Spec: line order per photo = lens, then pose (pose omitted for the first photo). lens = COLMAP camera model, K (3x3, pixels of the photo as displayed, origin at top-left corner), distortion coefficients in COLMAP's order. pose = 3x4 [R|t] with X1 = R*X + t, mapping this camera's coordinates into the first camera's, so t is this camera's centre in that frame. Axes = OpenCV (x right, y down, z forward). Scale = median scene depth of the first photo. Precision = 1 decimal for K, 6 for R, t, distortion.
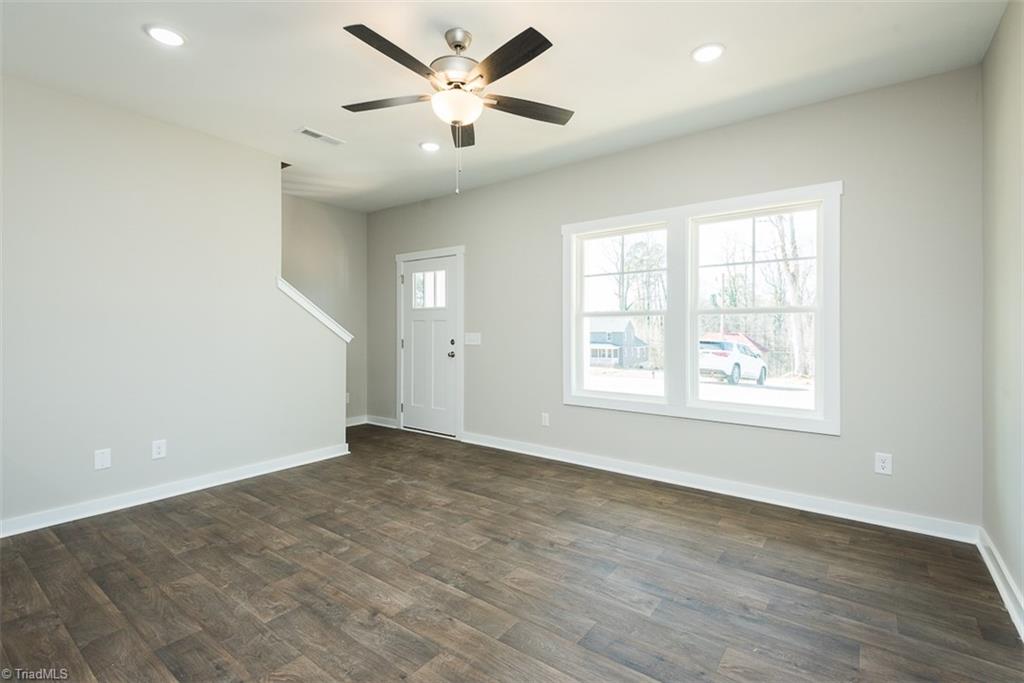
lens RADIAL K [[469.9, 0, 518.0], [0, 469.9, 329.5], [0, 0, 1]] dist [0.024443, -0.009350]
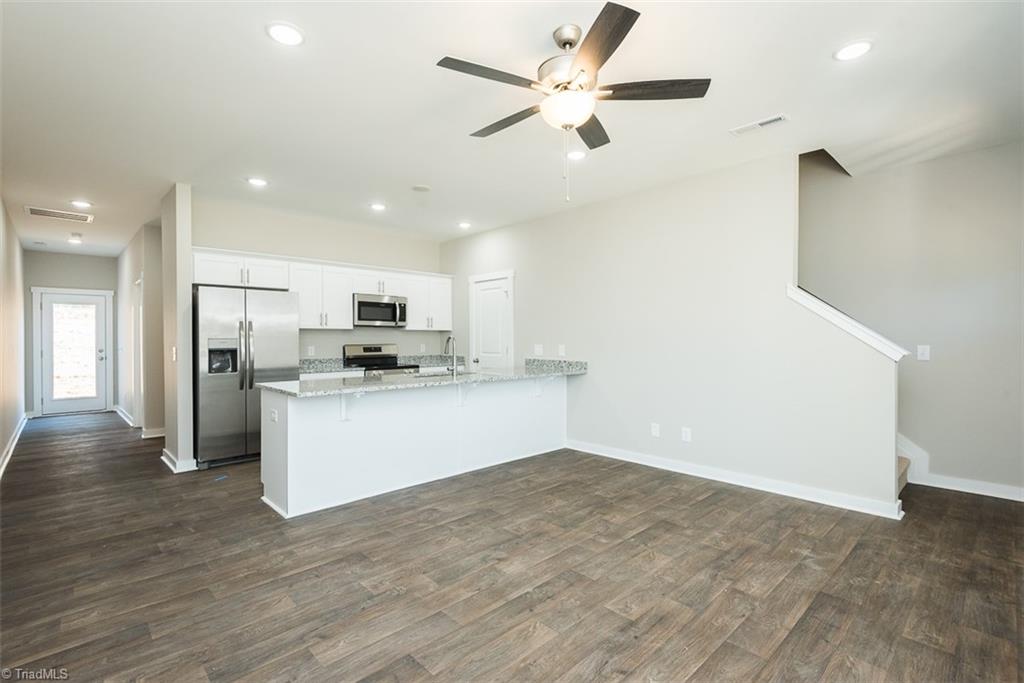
lens RADIAL K [[469.9, 0, 506.3], [0, 469.9, 335.1], [0, 0, 1]] dist [0.024443, -0.009350]
pose [[-0.183768, -0.008433, -0.982934, 0.595473], [0.003668, 0.999950, -0.009265, -0.008336], [0.982963, -0.005308, -0.183728, 0.758068]]
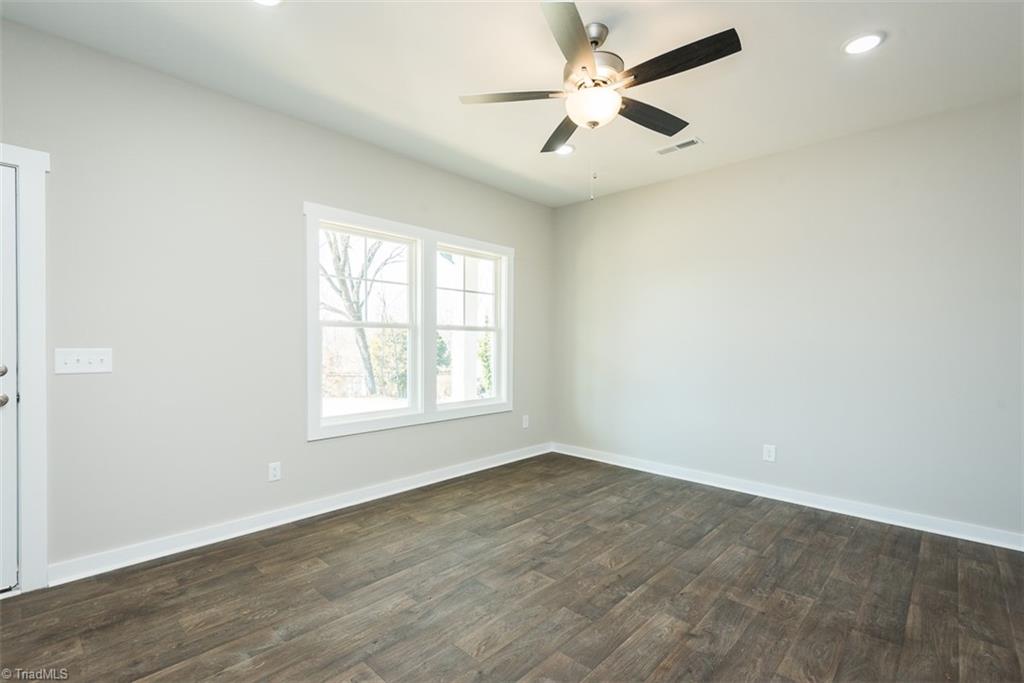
lens RADIAL K [[469.9, 0, 514.7], [0, 469.9, 341.2], [0, 0, 1]] dist [0.024443, -0.009350]
pose [[0.109516, 0.000346, 0.993985, -0.785558], [-0.004807, 0.999988, 0.000182, -0.001807], [-0.993973, -0.004798, 0.109517, 0.753630]]
